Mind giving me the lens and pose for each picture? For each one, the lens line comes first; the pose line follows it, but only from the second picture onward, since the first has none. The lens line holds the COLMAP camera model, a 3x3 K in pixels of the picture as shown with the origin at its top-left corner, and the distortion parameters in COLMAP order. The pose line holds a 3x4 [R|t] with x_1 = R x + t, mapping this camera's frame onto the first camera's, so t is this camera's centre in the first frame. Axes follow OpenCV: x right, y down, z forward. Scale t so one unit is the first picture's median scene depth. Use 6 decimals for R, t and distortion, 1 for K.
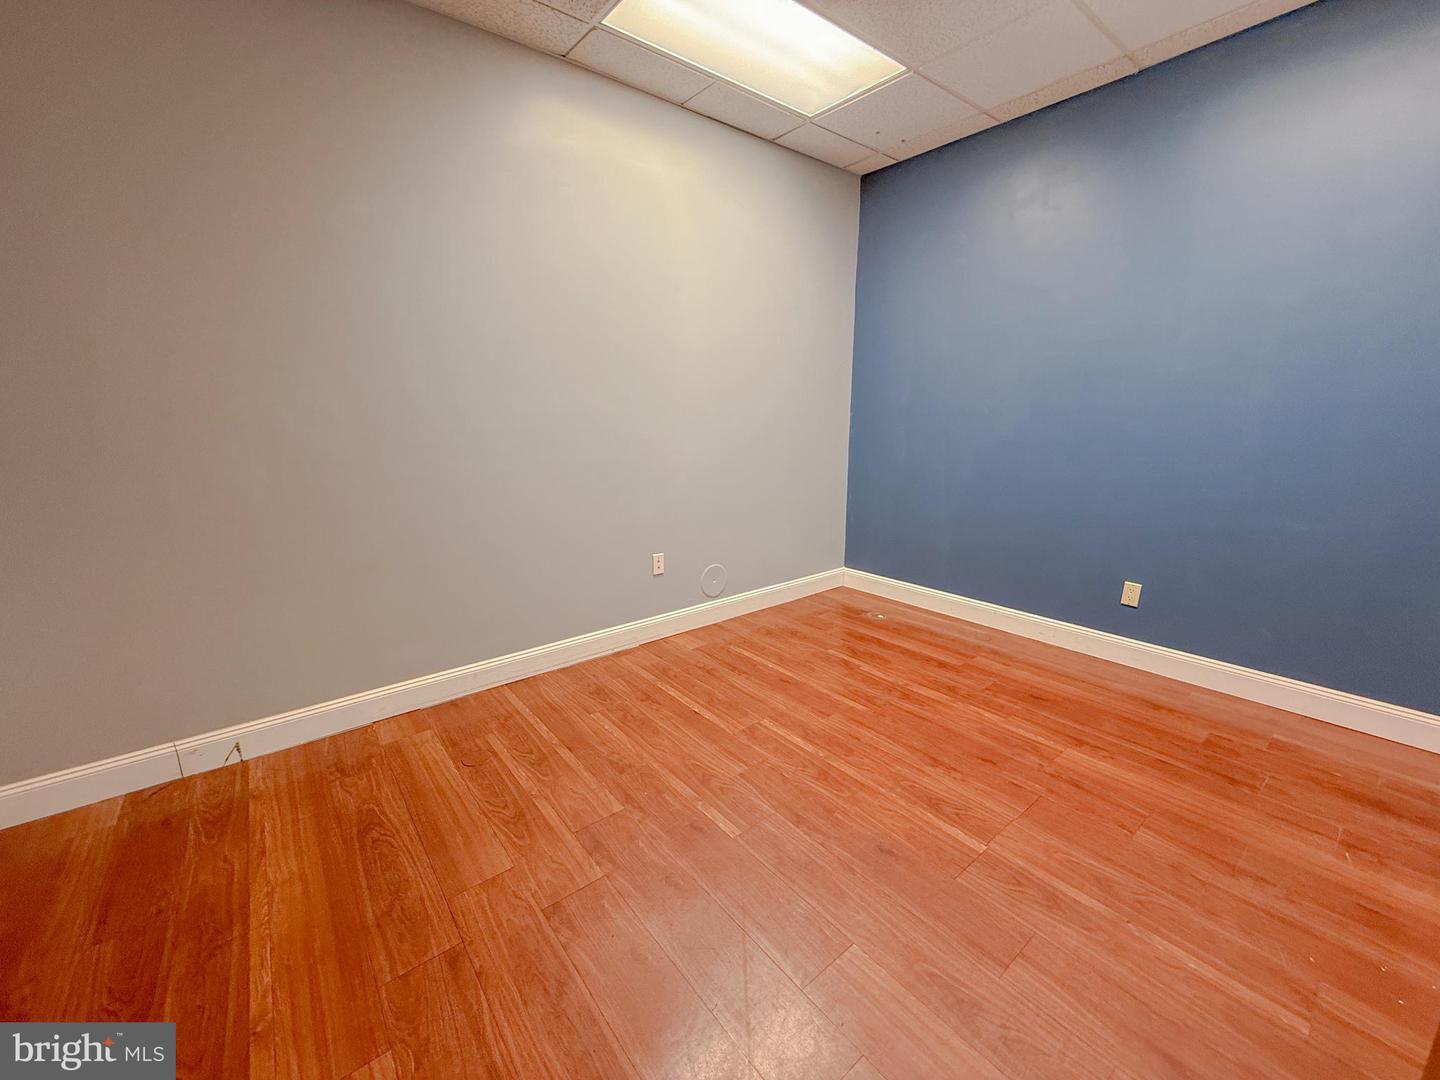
lens RADIAL K [[575.8, 0, 720.7], [0, 575.8, 540.4], [0, 0, 1]] dist [-0.000721, -0.000196]
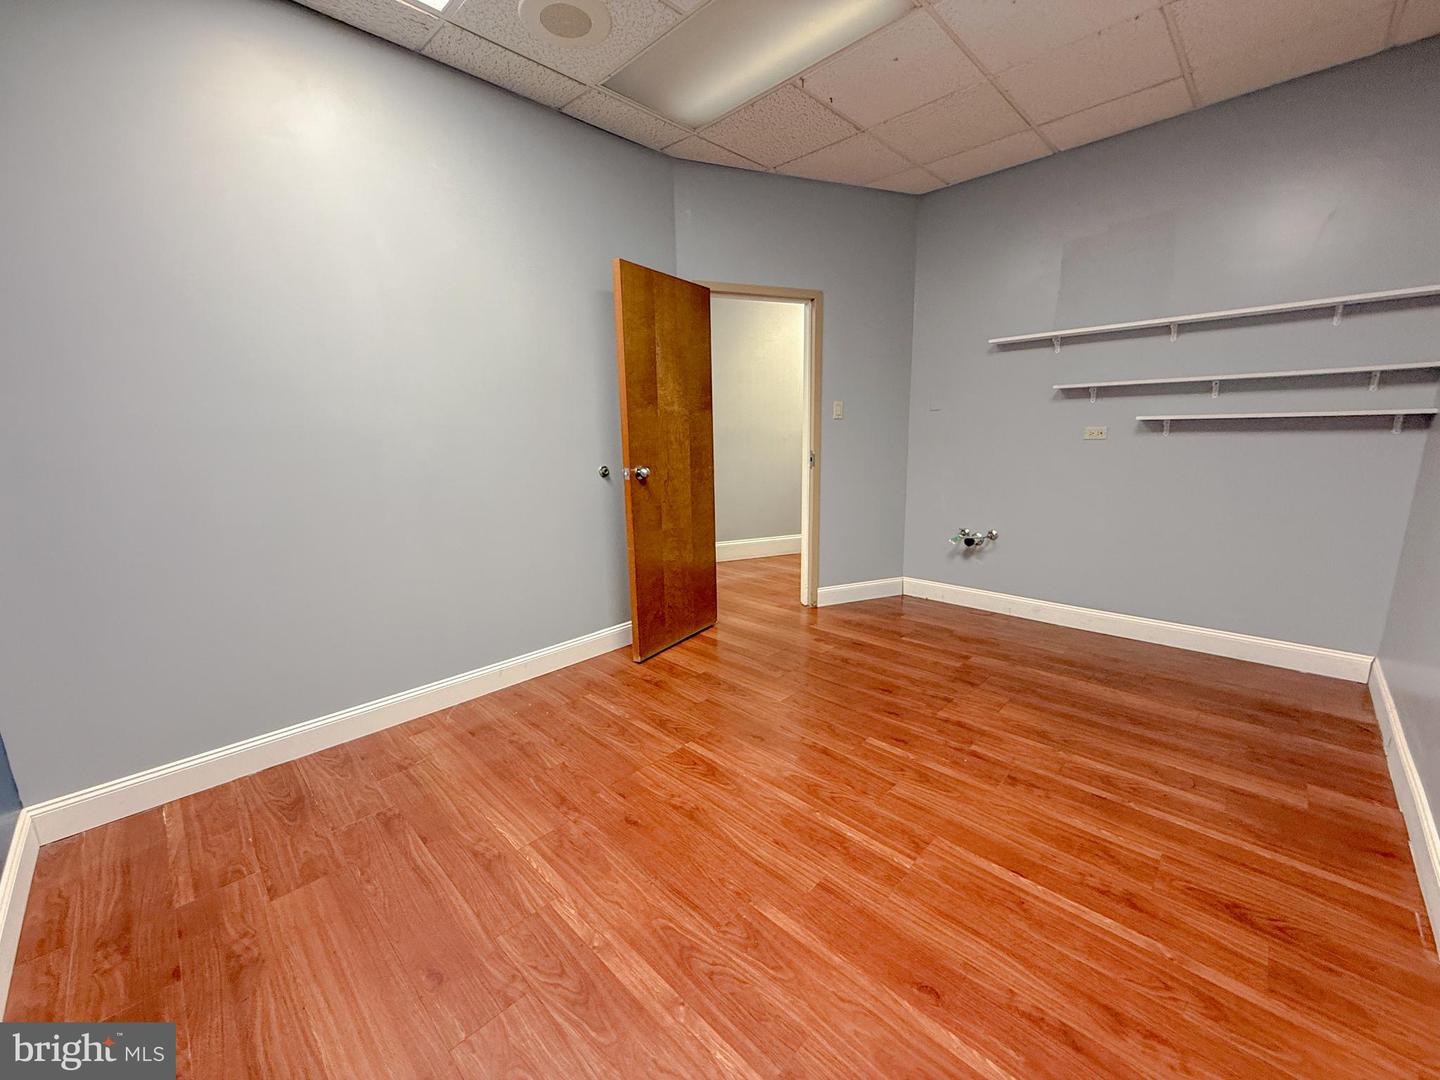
lens RADIAL K [[575.8, 0, 719.6], [0, 575.8, 541.1], [0, 0, 1]] dist [-0.000721, -0.000196]
pose [[-0.992414, 0.050306, -0.112176, 0.393800], [0.001338, 0.916813, 0.399314, -0.346667], [0.122932, 0.396135, -0.909926, 1.588777]]
